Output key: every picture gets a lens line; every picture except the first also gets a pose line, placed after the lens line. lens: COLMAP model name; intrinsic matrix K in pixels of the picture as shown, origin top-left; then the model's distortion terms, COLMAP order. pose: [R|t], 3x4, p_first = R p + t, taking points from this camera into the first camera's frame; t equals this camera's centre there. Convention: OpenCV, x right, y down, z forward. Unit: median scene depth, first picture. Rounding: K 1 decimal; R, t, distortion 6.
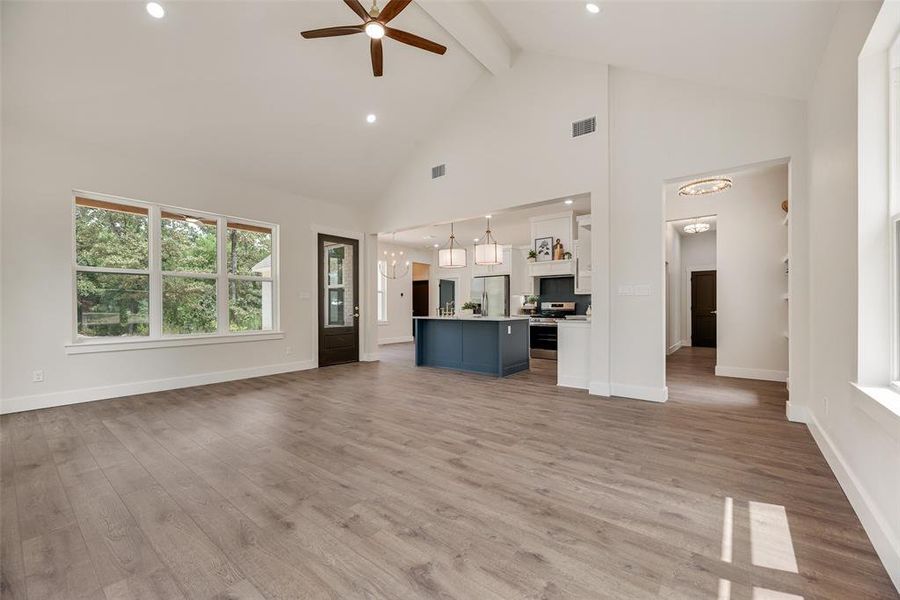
lens RADIAL K [[361.8, 0, 451.7], [0, 361.8, 306.7], [0, 0, 1]] dist [0.000239, 0.000196]
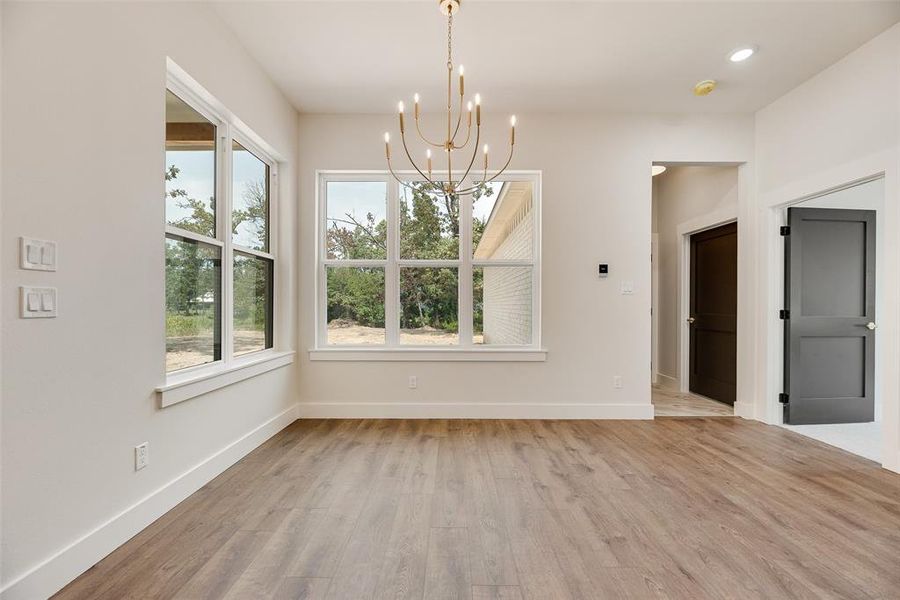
lens RADIAL K [[364.1, 0, 449.2], [0, 364.1, 305.4], [0, 0, 1]] dist [-0.000652, -0.000189]
pose [[0.622322, 0.006503, -0.782734, 0.090285], [-0.005626, 0.999977, 0.003835, -0.007069], [0.782741, 0.002017, 0.622344, 2.267965]]
